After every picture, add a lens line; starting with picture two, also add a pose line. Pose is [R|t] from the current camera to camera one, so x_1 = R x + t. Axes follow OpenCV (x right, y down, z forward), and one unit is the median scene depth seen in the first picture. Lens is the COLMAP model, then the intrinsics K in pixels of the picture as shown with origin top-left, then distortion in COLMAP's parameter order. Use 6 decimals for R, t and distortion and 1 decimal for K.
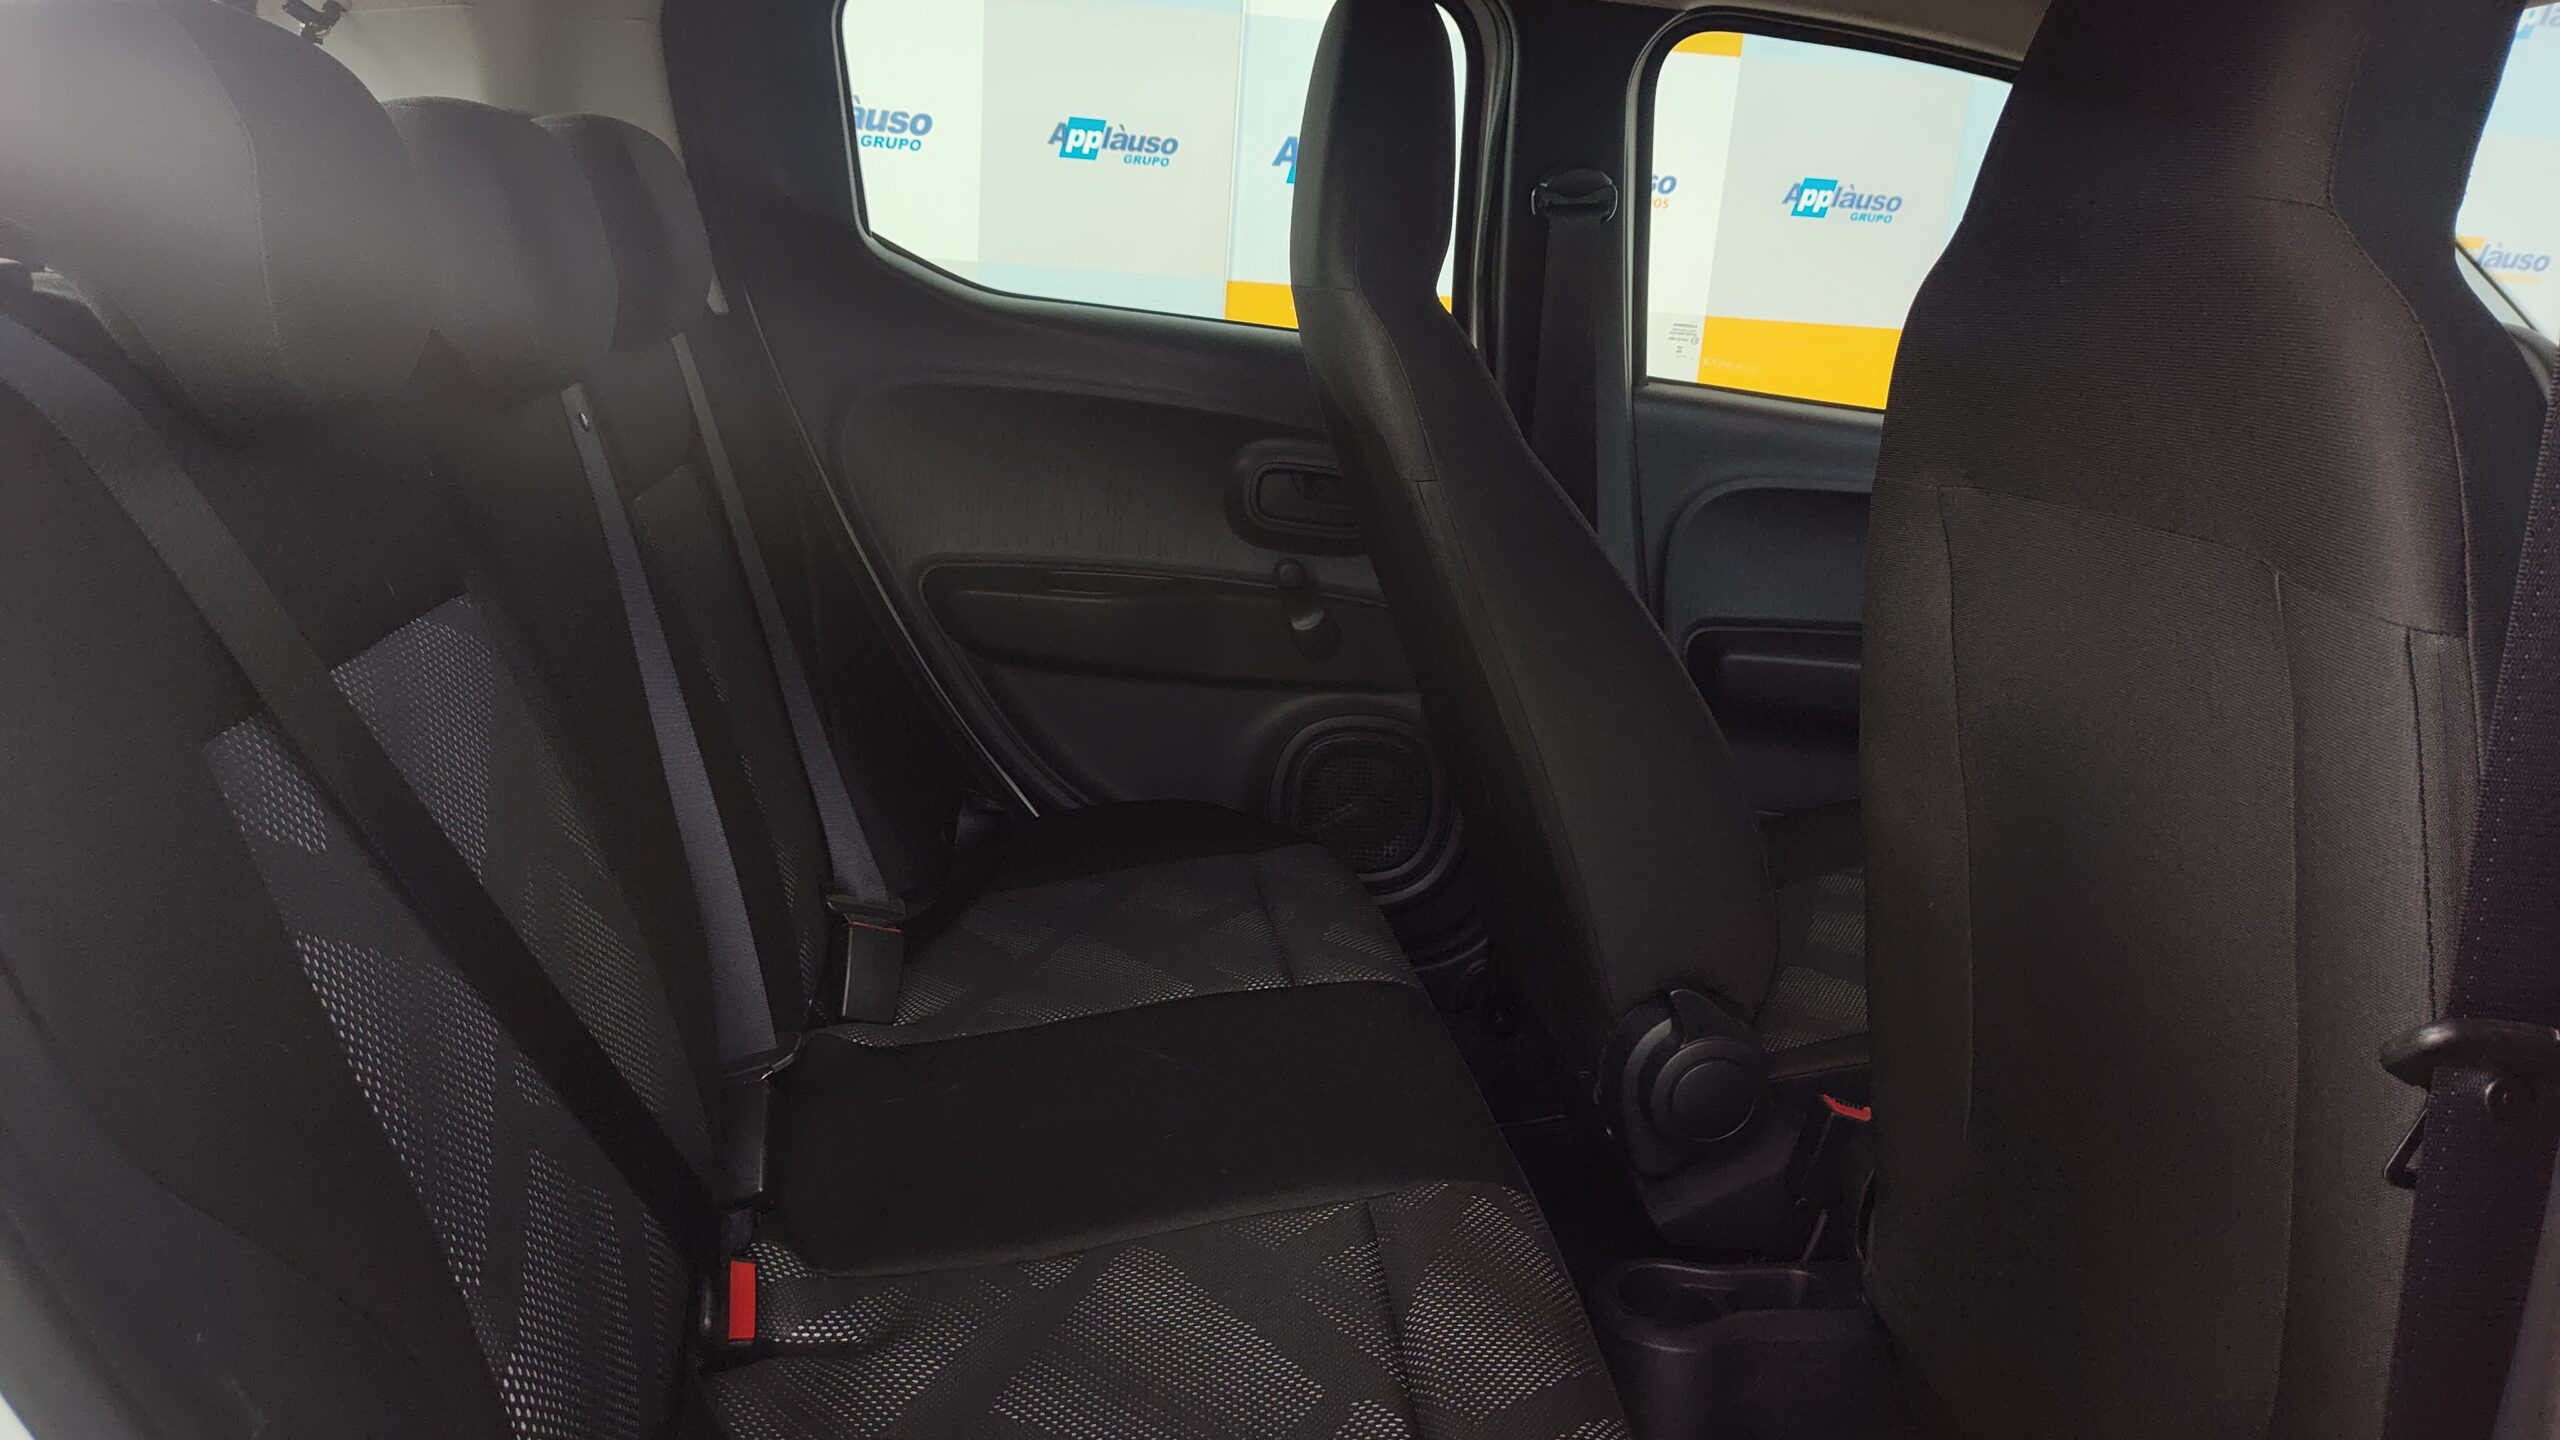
lens RADIAL K [[1767.3, 0, 1280.0], [0, 1767.3, 720.0], [0, 0, 1]] dist [-0.000592, -0.032923]
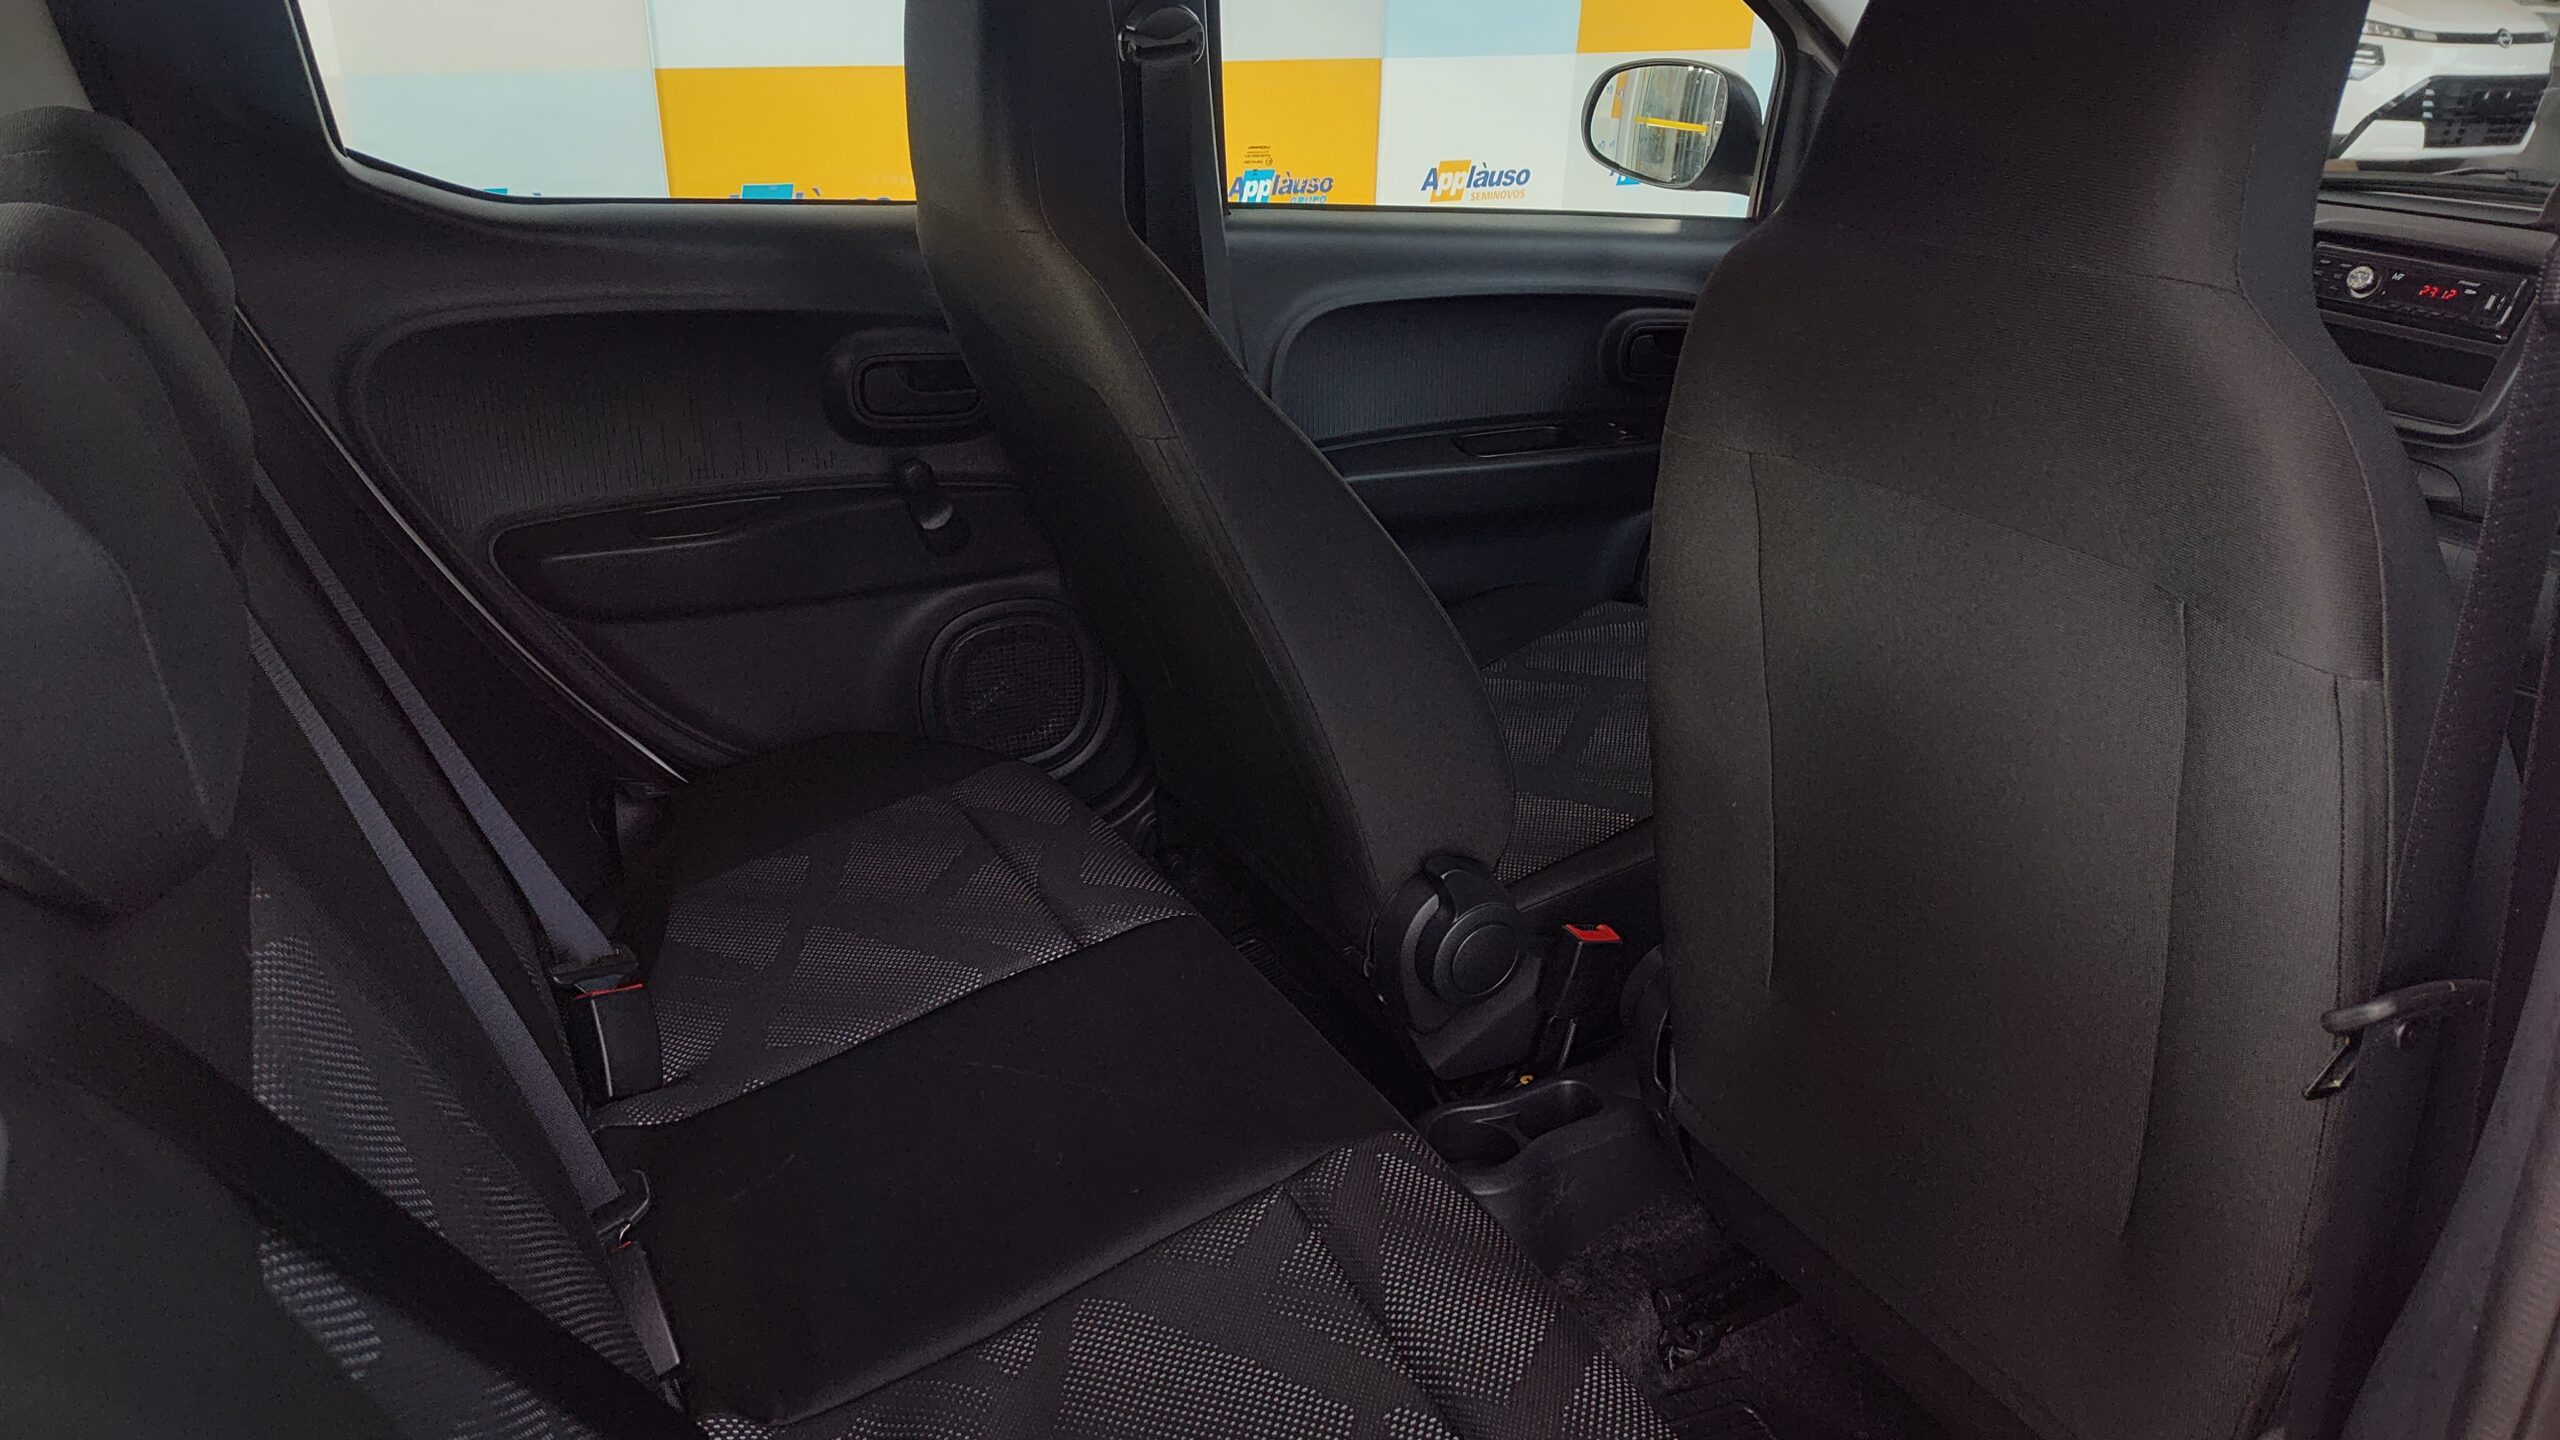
lens RADIAL K [[1765.8, 0, 1251.2], [0, 1765.8, 718.1], [0, 0, 1]] dist [-0.000129, -0.004590]
pose [[0.926826, -0.204885, 0.314668, -0.156375], [0.137840, 0.965155, 0.222432, -0.148581], [-0.349276, -0.162782, 0.922772, 0.061040]]
